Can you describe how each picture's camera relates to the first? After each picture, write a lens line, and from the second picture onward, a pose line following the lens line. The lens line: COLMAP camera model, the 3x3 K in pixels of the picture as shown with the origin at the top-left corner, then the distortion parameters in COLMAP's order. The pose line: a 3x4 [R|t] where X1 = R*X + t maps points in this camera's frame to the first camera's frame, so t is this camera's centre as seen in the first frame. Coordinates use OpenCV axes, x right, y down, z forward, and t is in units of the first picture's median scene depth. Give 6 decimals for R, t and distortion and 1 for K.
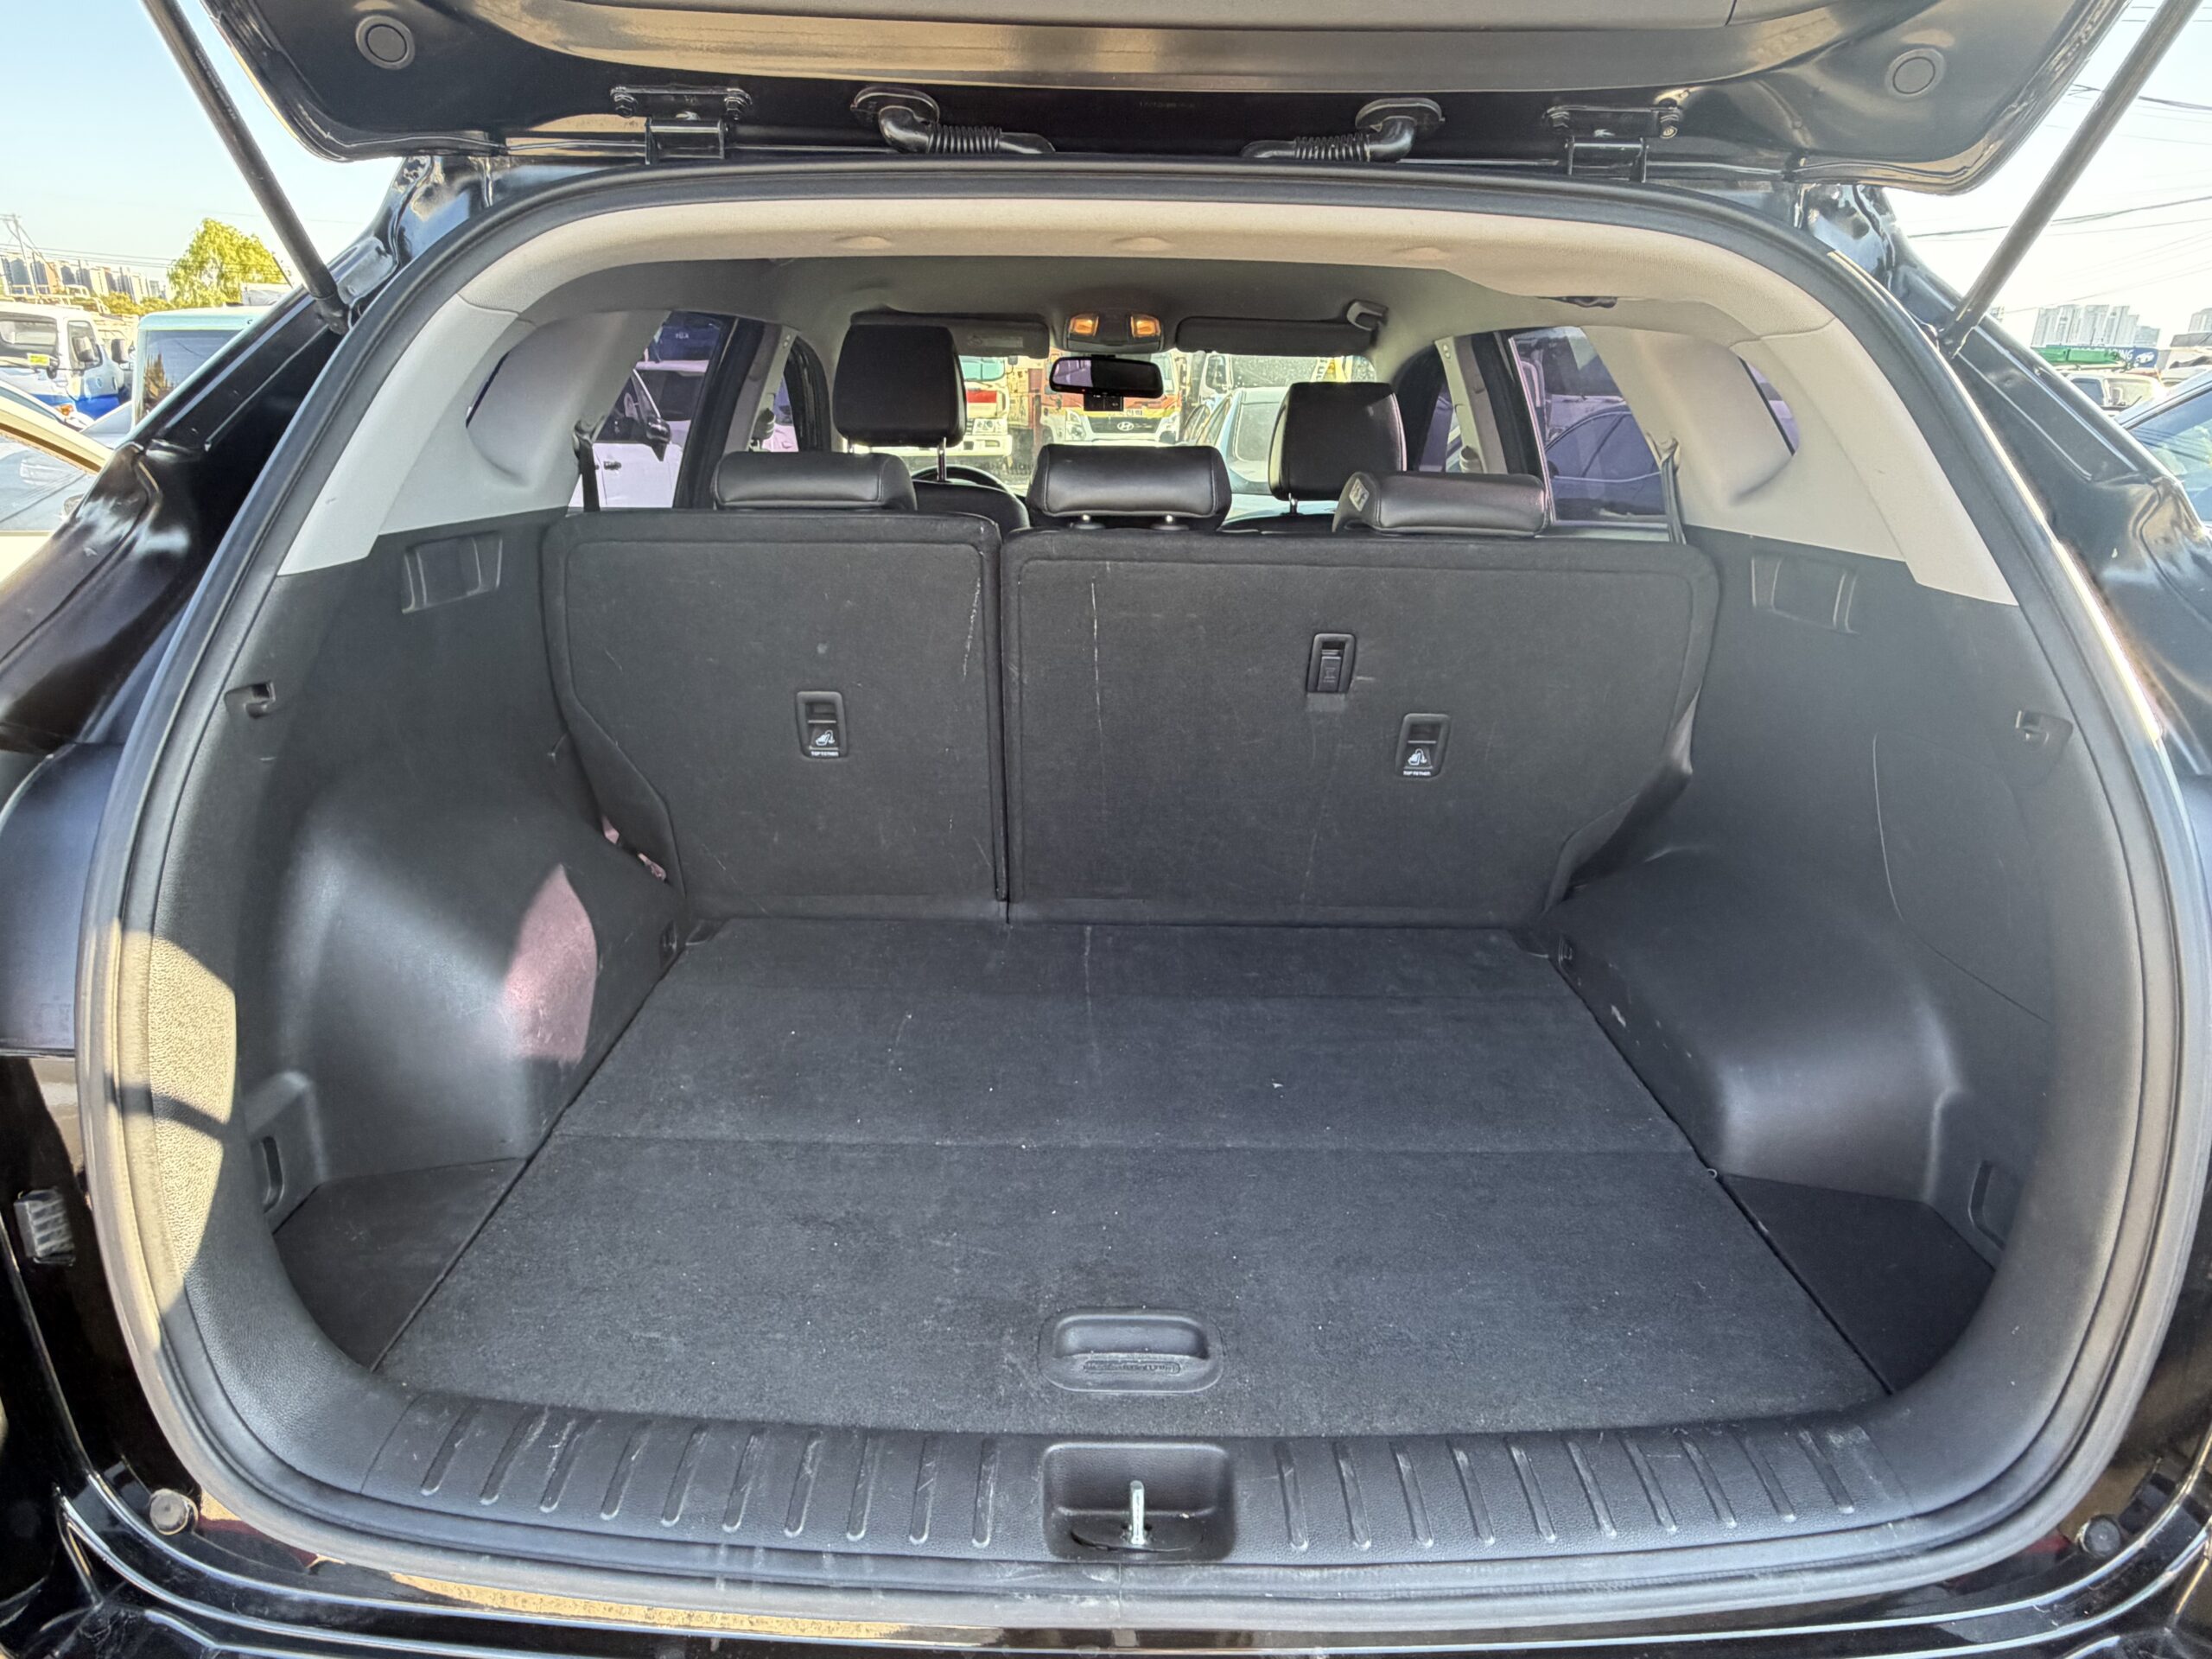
lens RADIAL K [[1283.0, 0, 1106.0], [0, 1283.0, 829.5], [0, 0, 1]] dist [-0.000377, -0.003533]
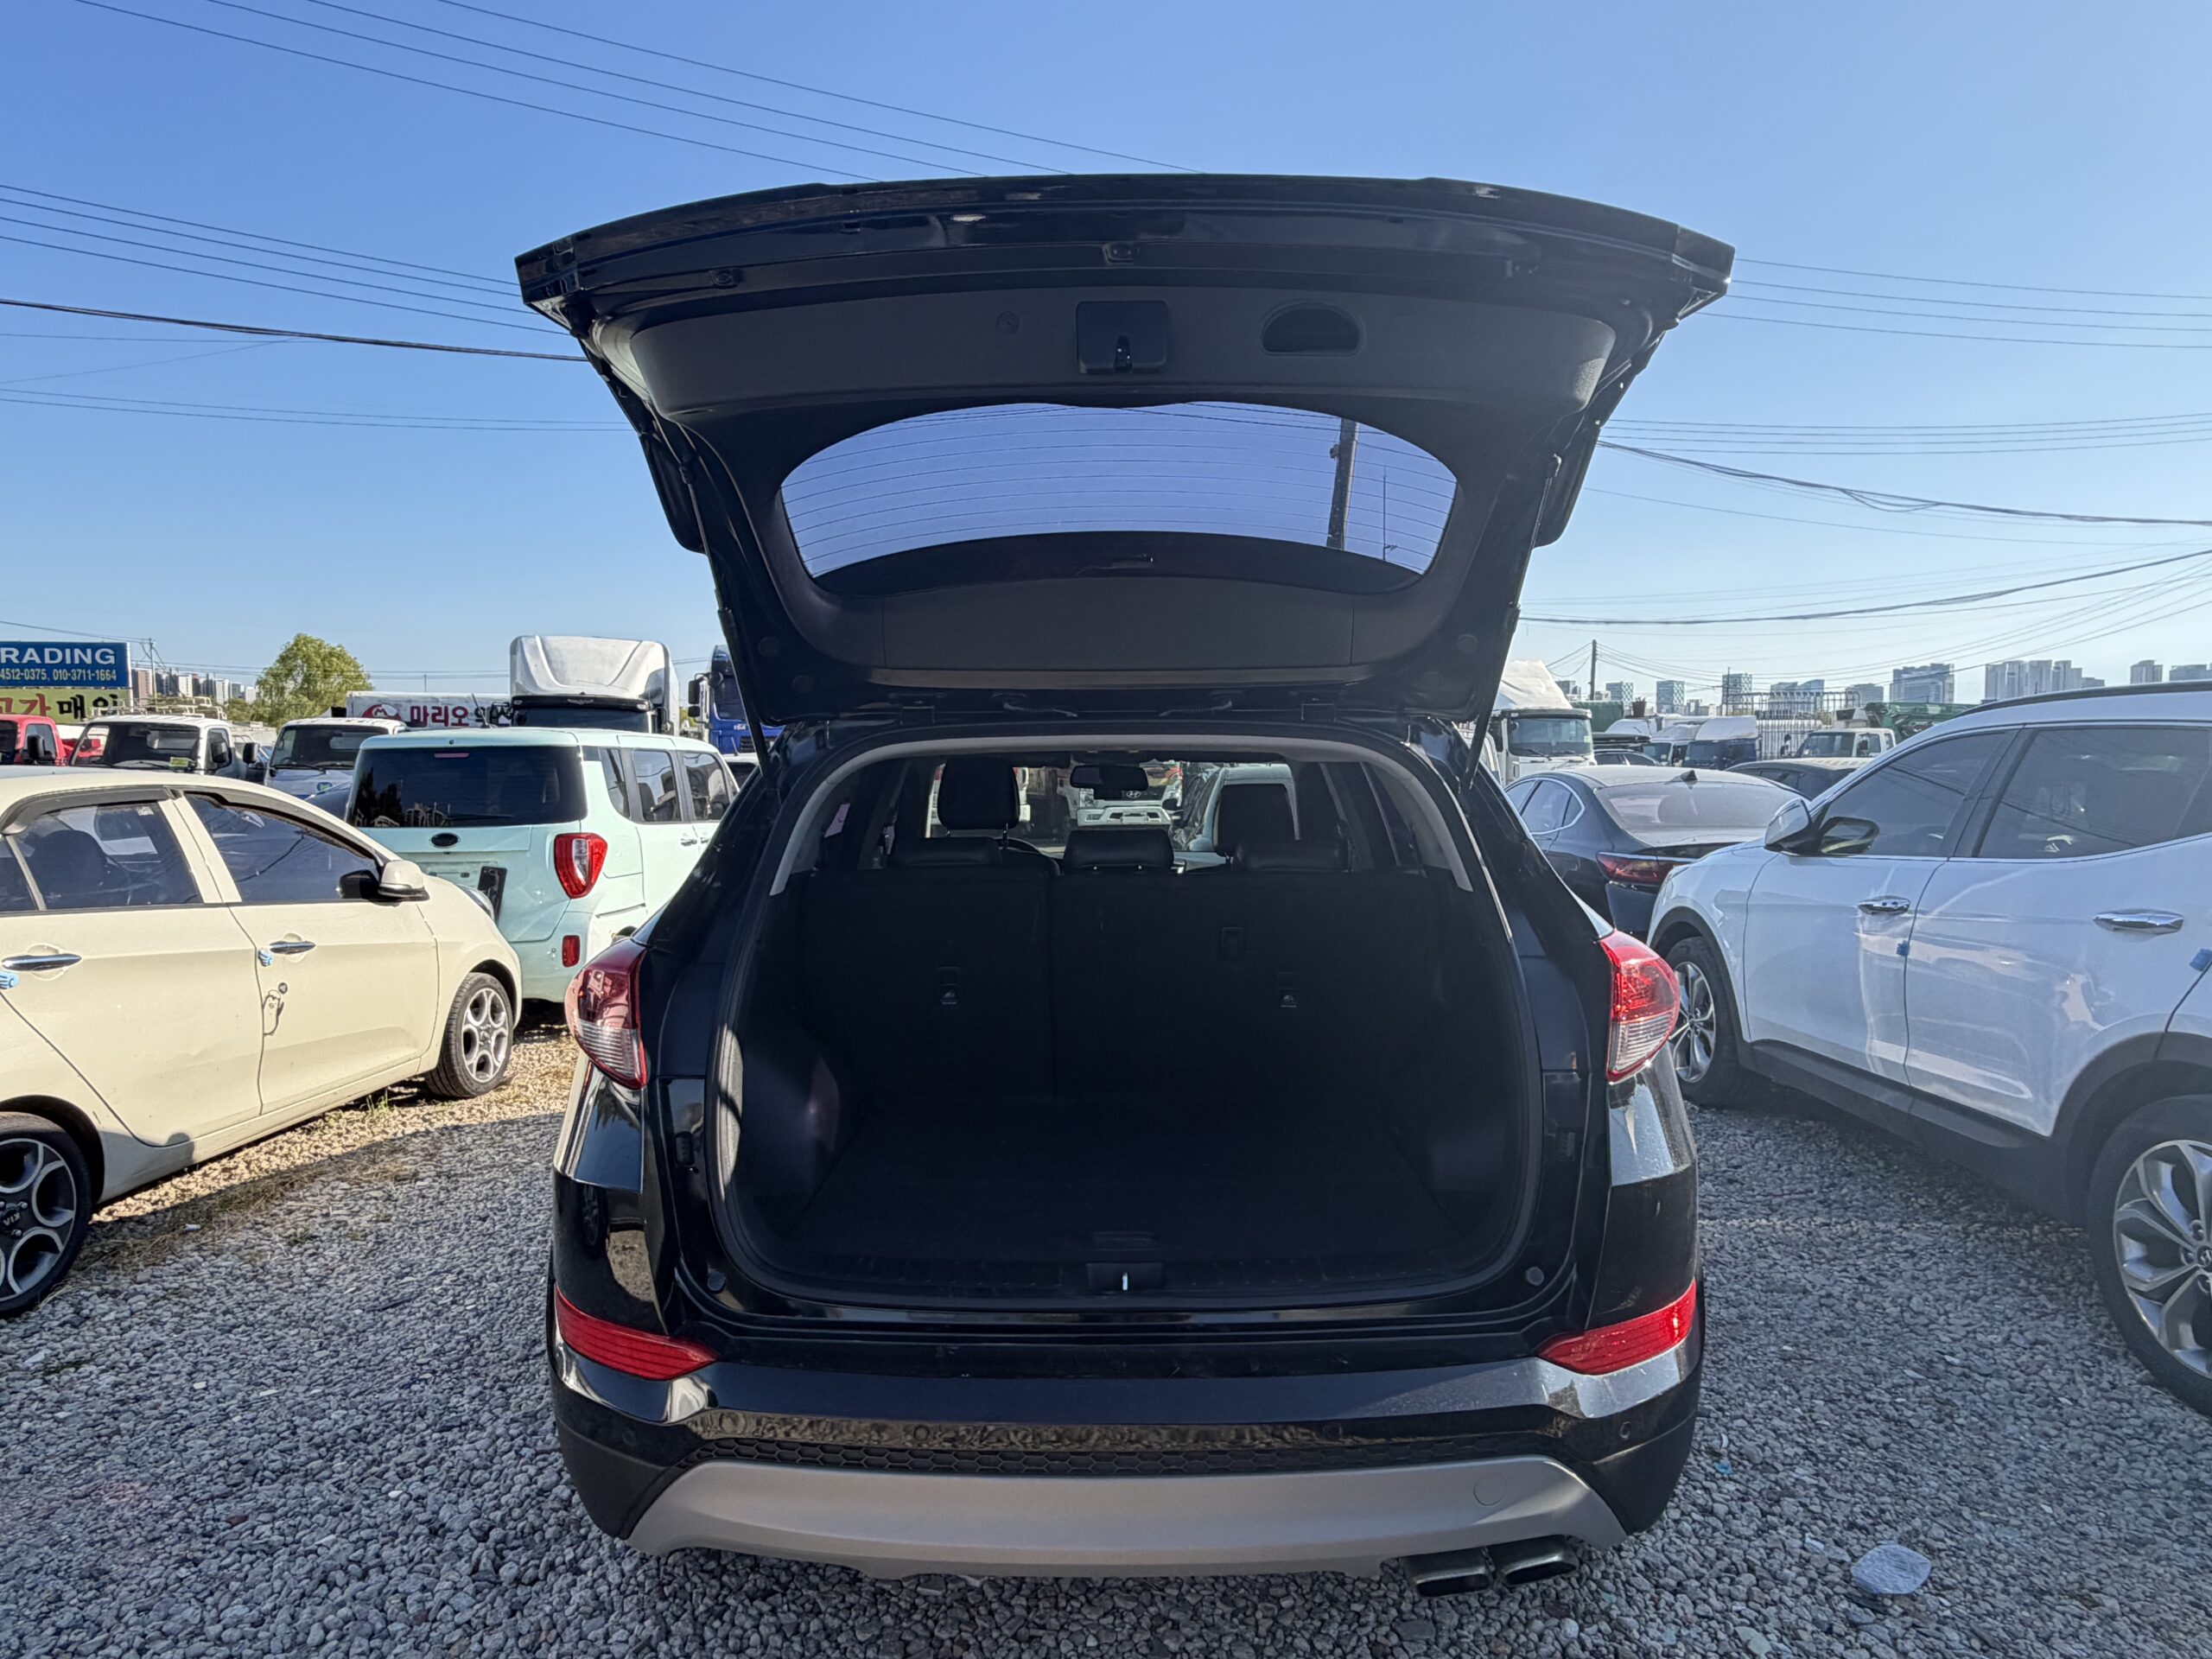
lens RADIAL K [[1283.0, 0, 1106.0], [0, 1283.0, 829.5], [0, 0, 1]] dist [-0.000377, -0.003533]
pose [[0.999663, -0.024098, -0.009617, 0.017438], [0.020578, 0.962126, -0.271827, 0.193461], [0.015804, 0.271538, 0.962298, -0.747035]]
